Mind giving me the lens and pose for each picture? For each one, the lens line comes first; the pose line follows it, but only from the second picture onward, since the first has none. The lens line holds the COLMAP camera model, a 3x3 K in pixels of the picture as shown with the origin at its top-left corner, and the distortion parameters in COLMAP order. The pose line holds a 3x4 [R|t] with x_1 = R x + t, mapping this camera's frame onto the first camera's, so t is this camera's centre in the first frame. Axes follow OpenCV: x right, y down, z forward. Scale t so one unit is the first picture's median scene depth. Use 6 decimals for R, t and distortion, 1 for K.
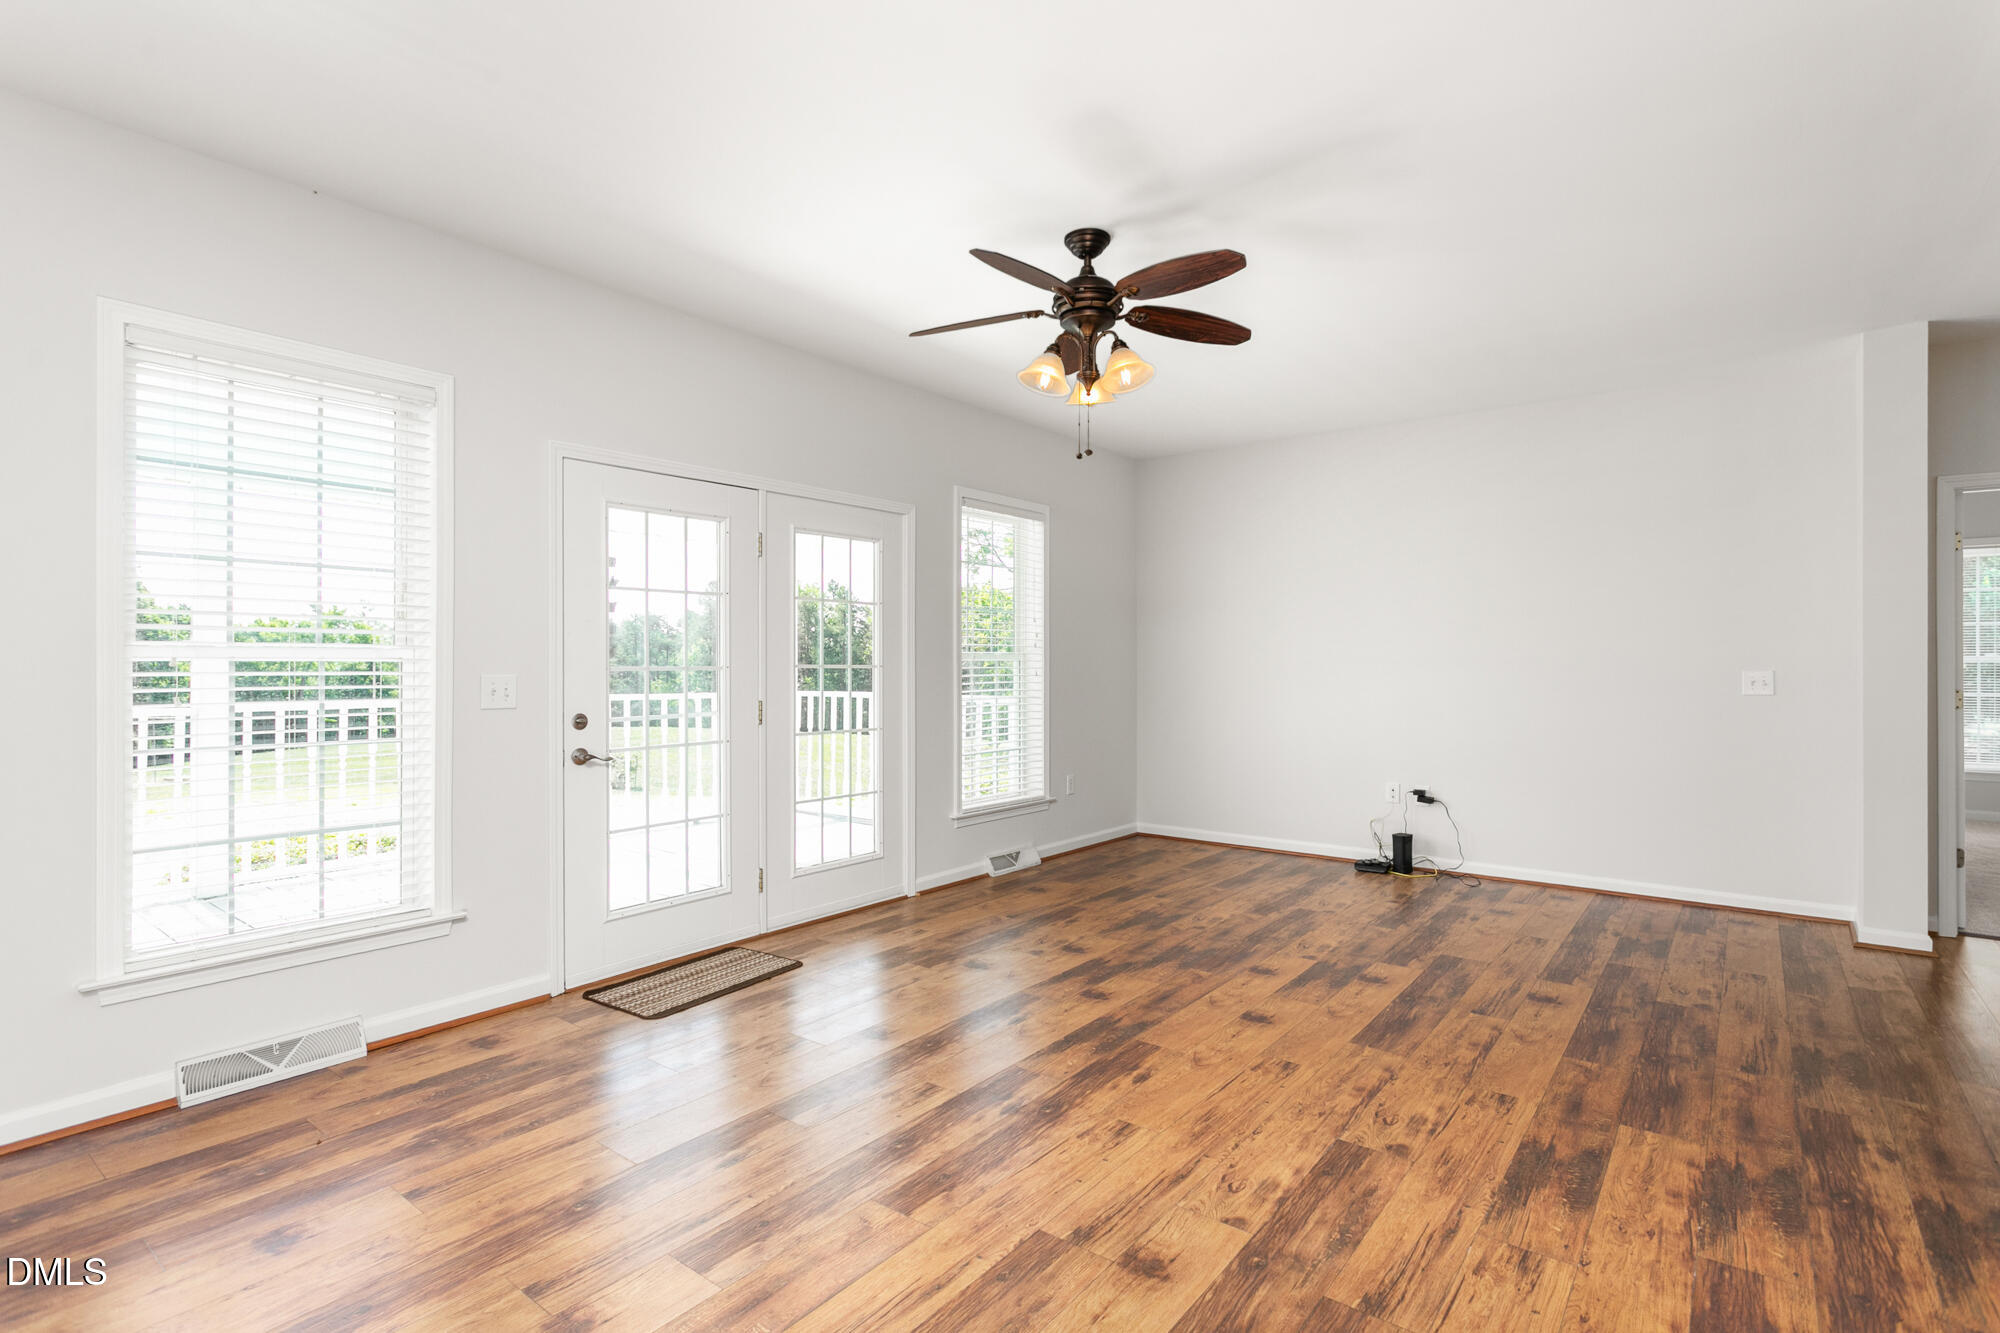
lens RADIAL K [[956.1, 0, 1010.1], [0, 956.1, 691.2], [0, 0, 1]] dist [0.003776, 0.001175]
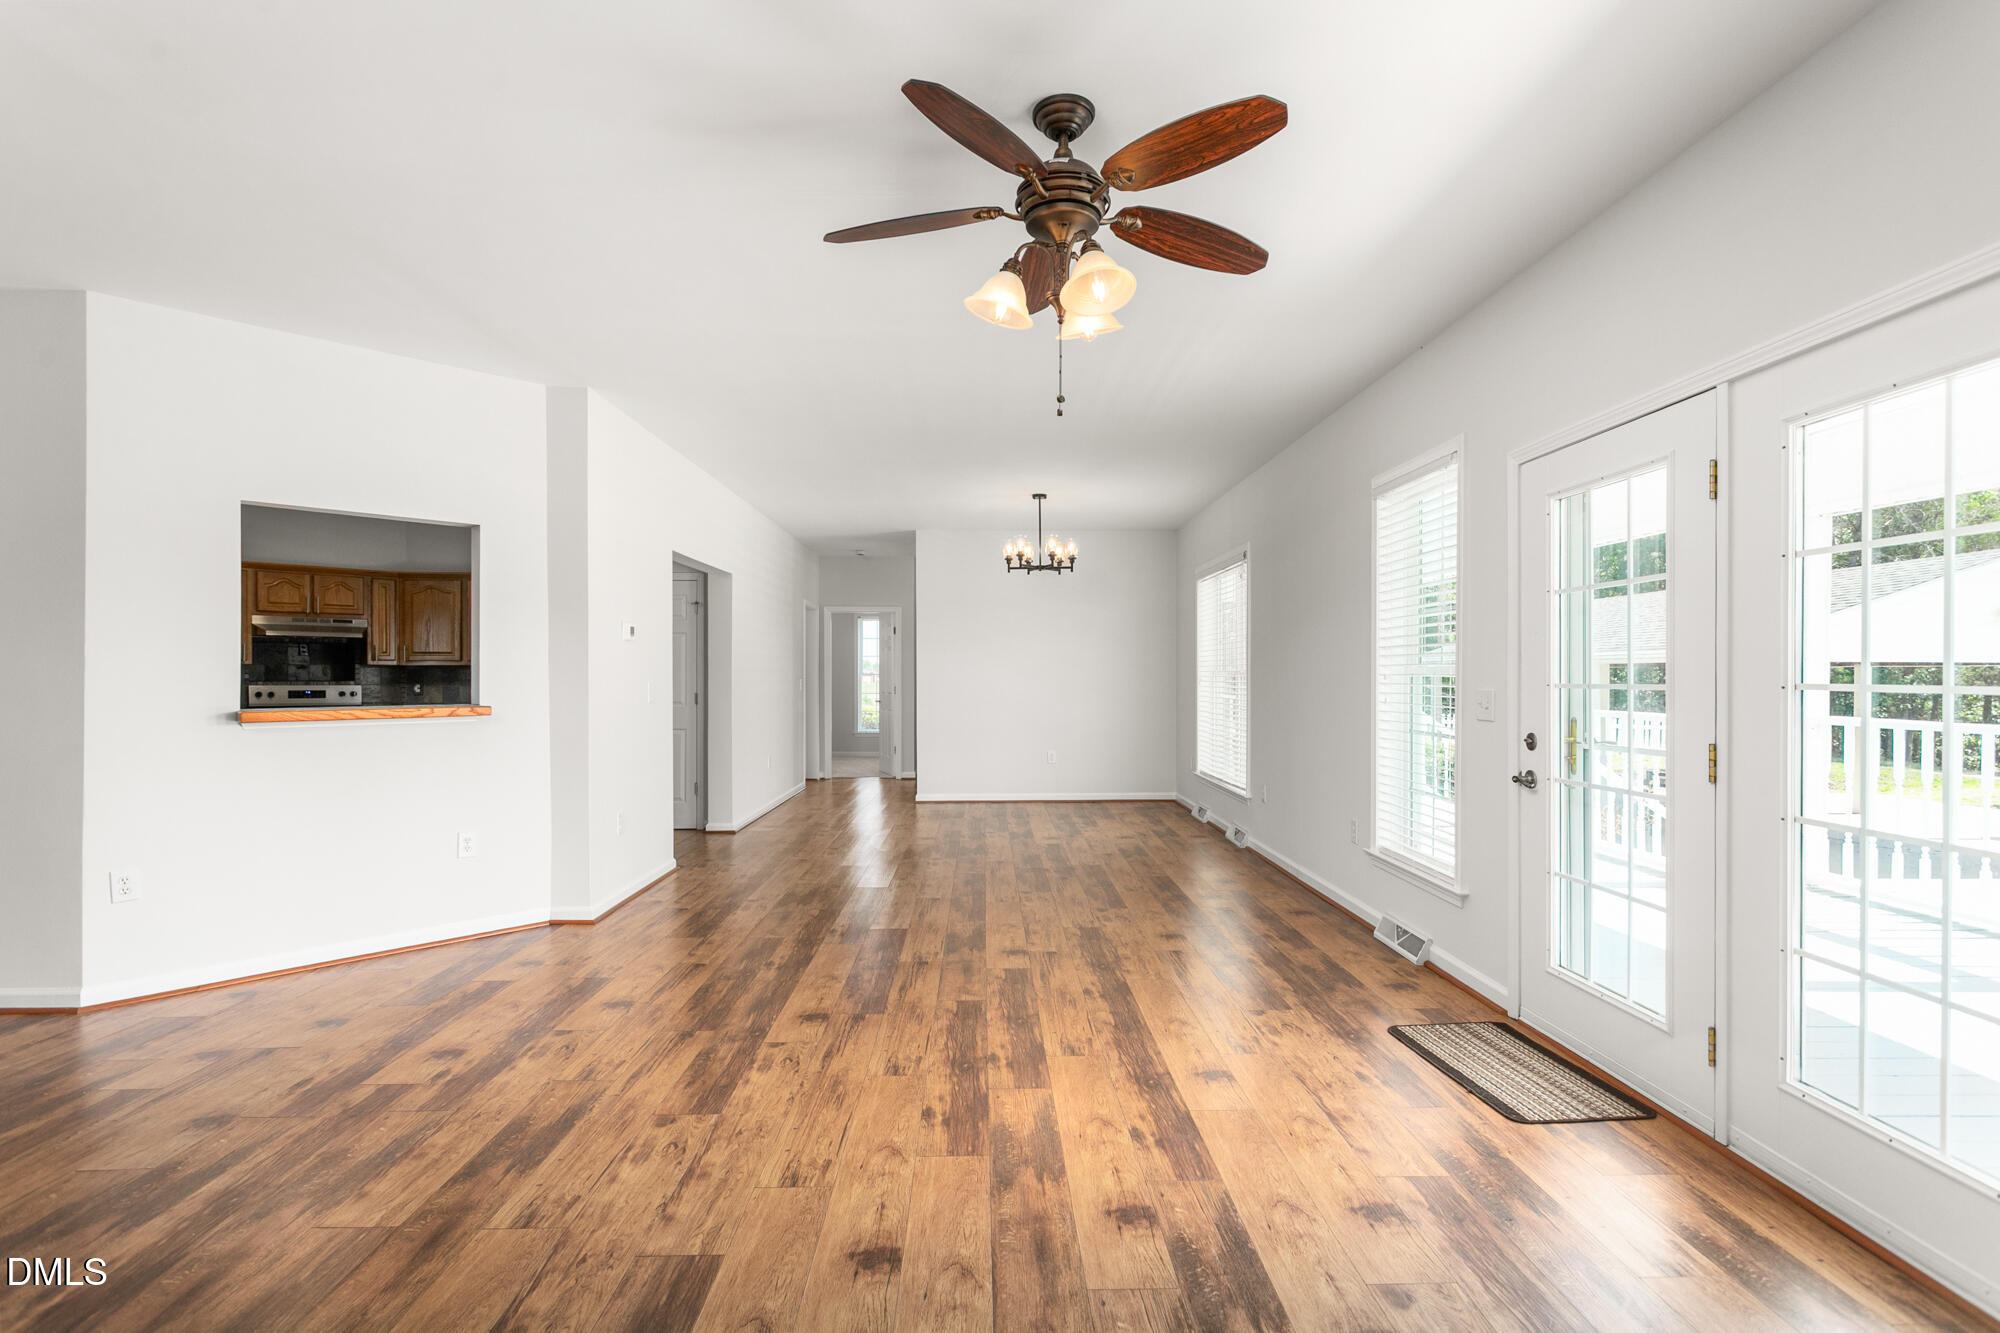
lens RADIAL K [[956.1, 0, 1010.1], [0, 956.1, 691.2], [0, 0, 1]] dist [0.003776, 0.001175]
pose [[-0.771918, 0.008690, -0.635662, 0.723436], [-0.020261, 0.999062, 0.038261, -0.057038], [0.635399, 0.042413, -0.771018, 1.893272]]
